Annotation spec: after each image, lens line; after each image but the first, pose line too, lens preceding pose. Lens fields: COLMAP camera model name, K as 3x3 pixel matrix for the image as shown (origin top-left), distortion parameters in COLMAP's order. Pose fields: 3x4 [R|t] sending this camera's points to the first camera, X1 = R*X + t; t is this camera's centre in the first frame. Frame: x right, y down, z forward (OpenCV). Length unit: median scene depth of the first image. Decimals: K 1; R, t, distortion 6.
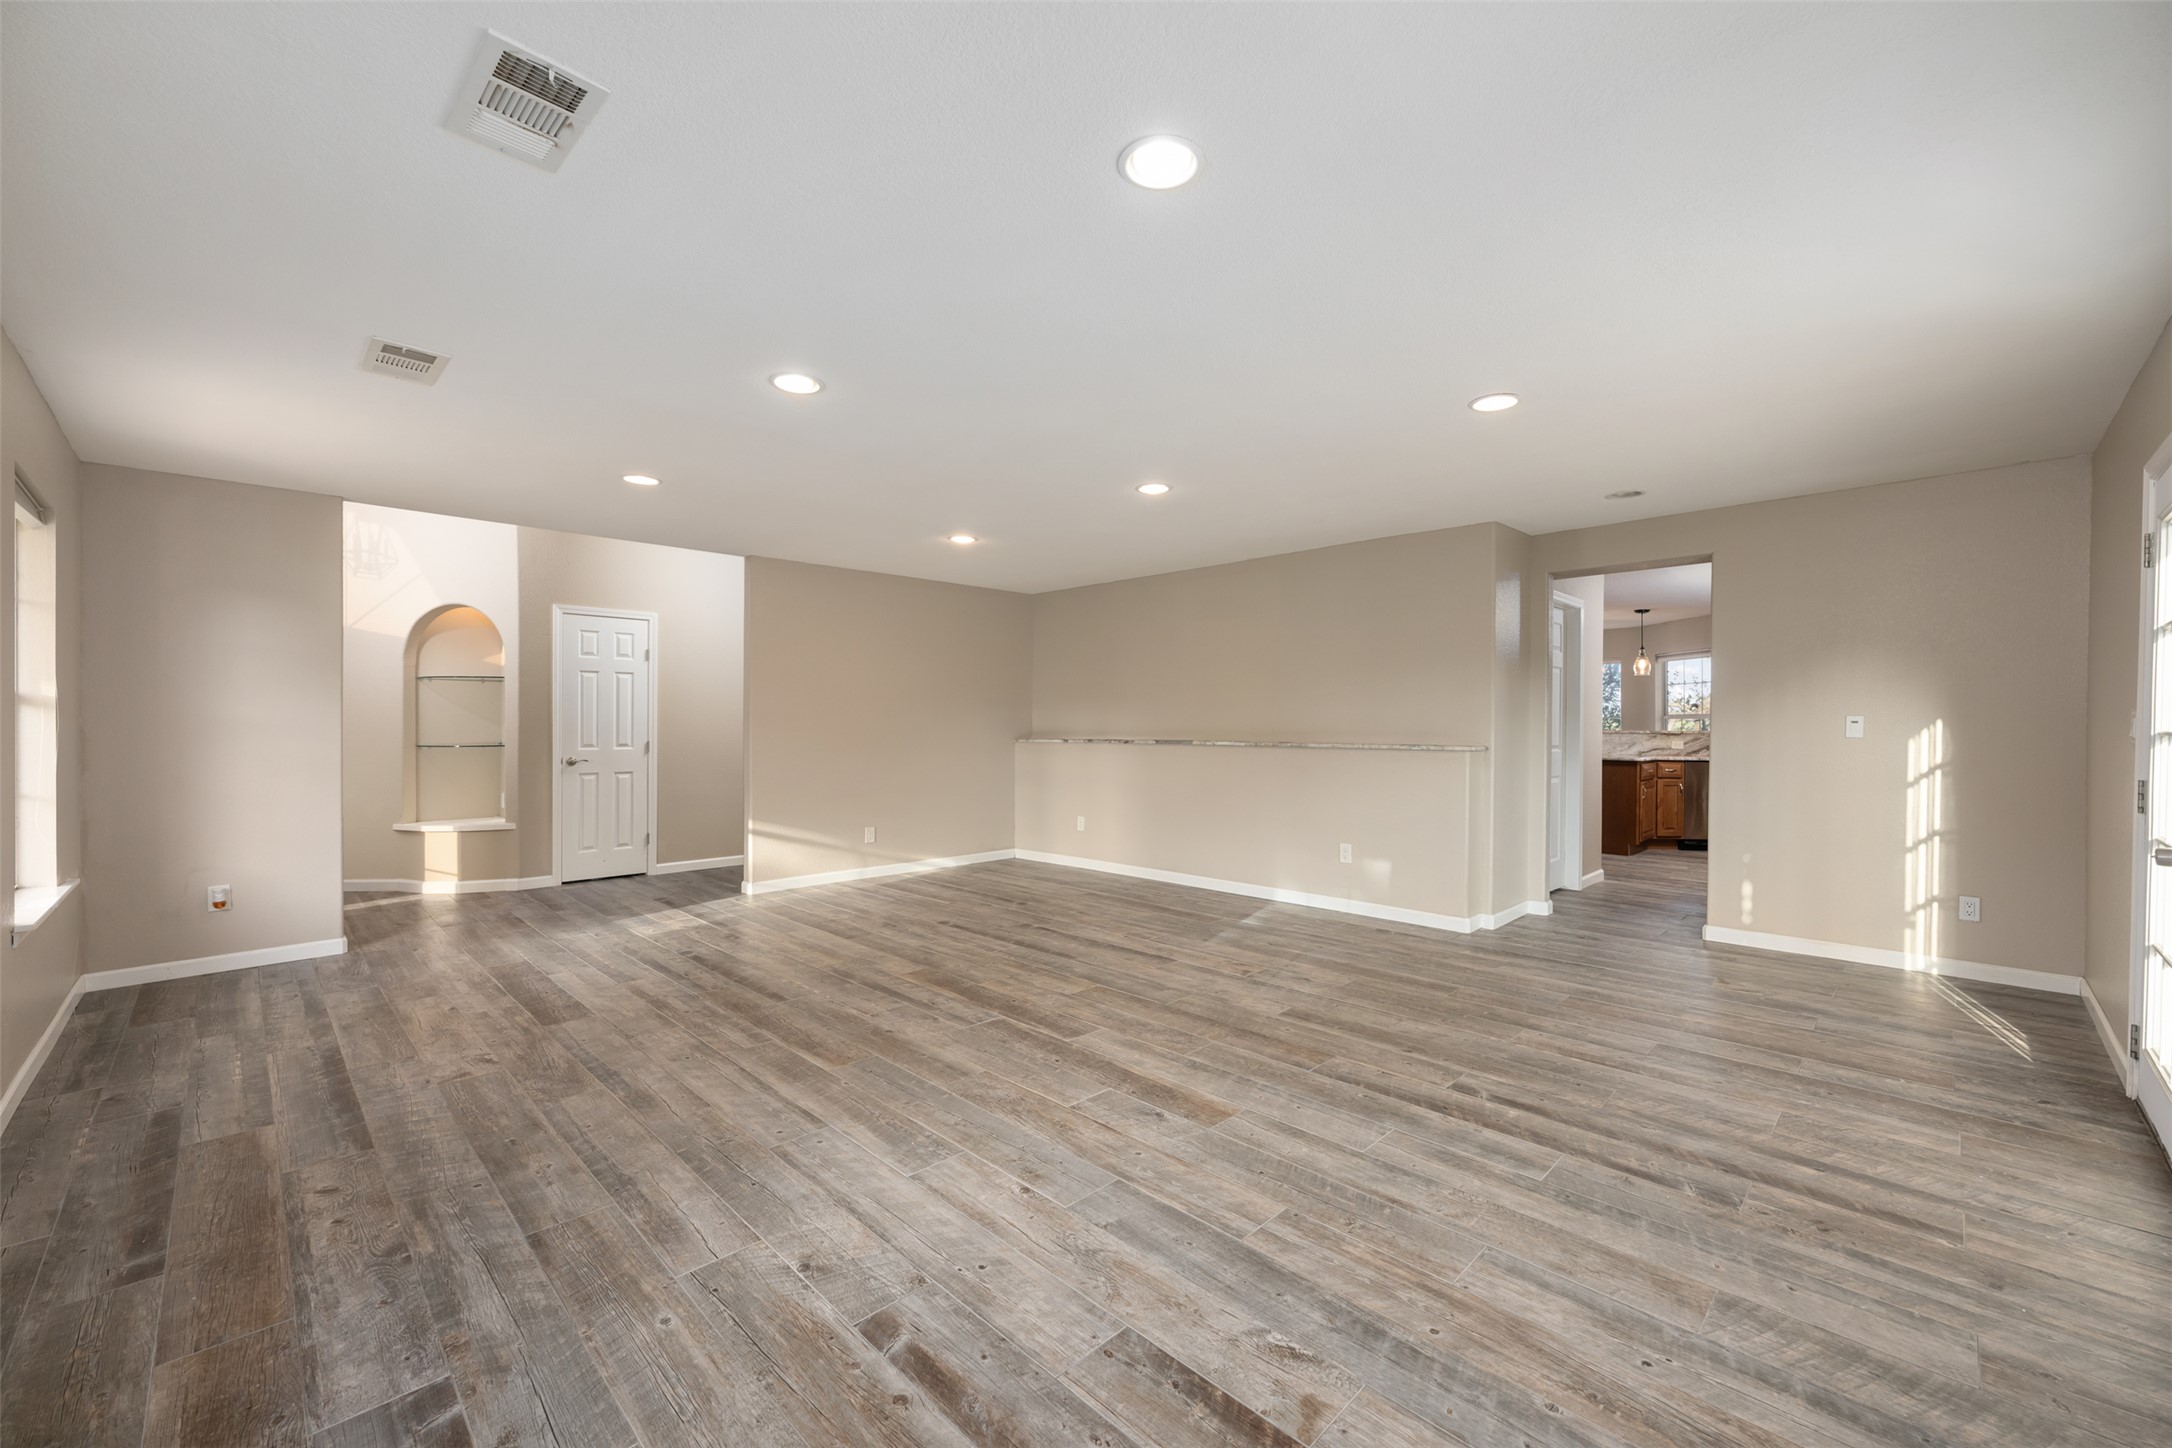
lens RADIAL K [[856.3, 0, 1079.9], [0, 856.3, 724.3], [0, 0, 1]] dist [0.001361, 0.000072]
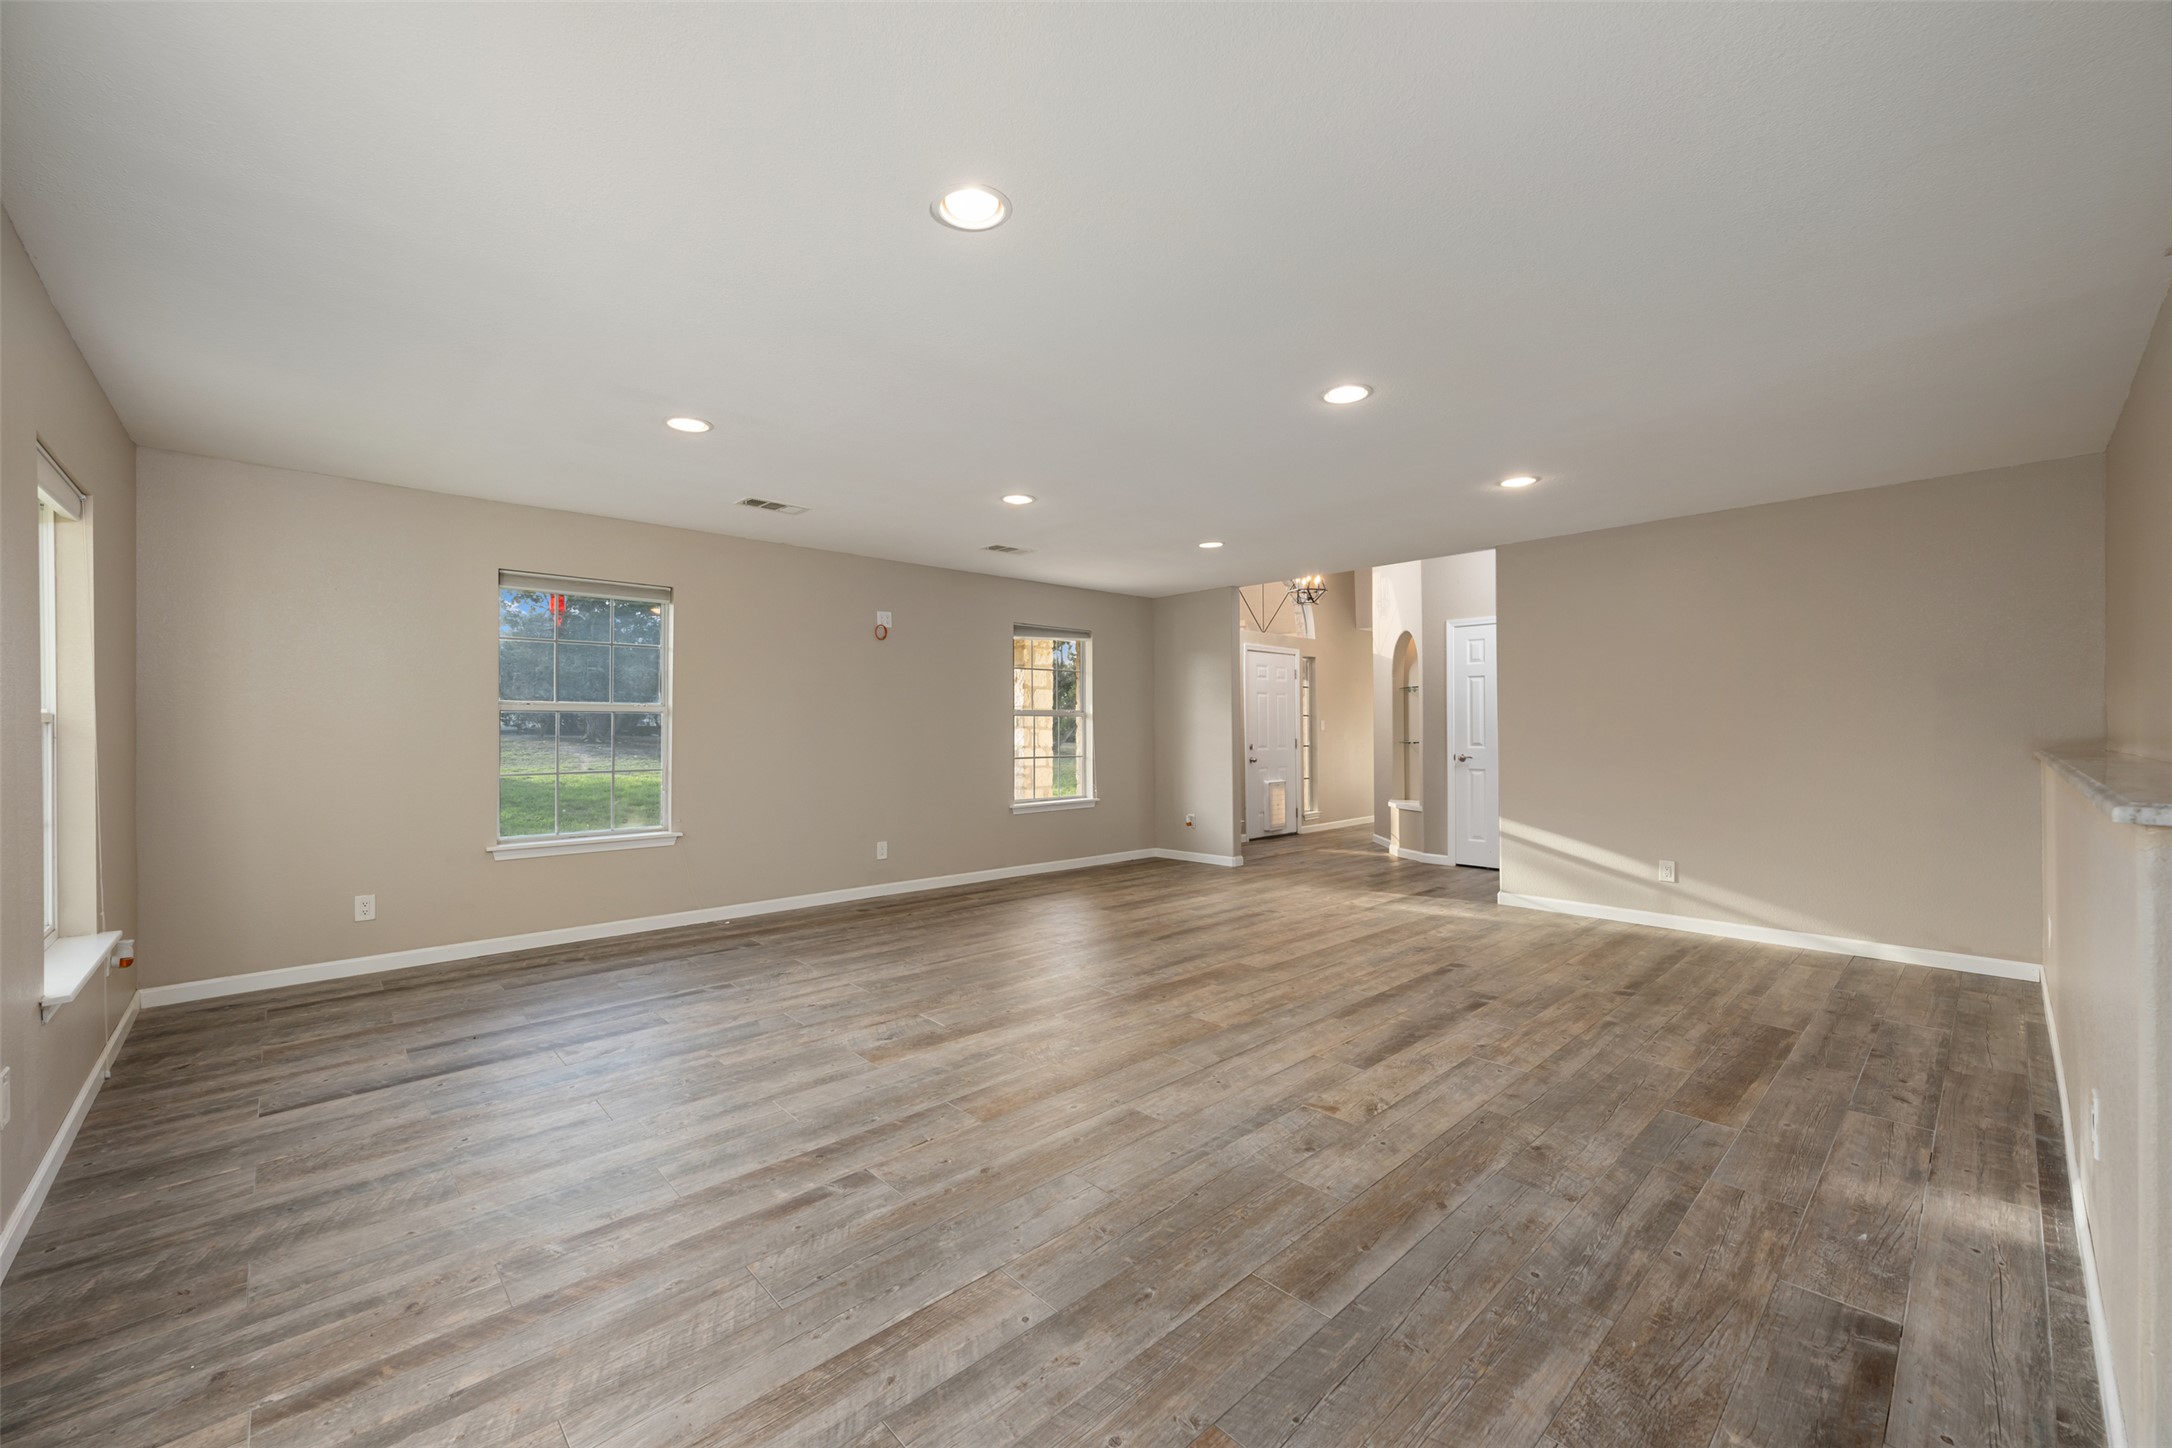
lens RADIAL K [[856.3, 0, 1082.3], [0, 856.3, 732.3], [0, 0, 1]] dist [0.001361, 0.000072]
pose [[-0.031414, 0.005604, -0.999491, 1.263813], [0.004793, 0.999974, 0.005456, 0.005243], [0.999495, -0.004619, -0.031440, 1.262995]]
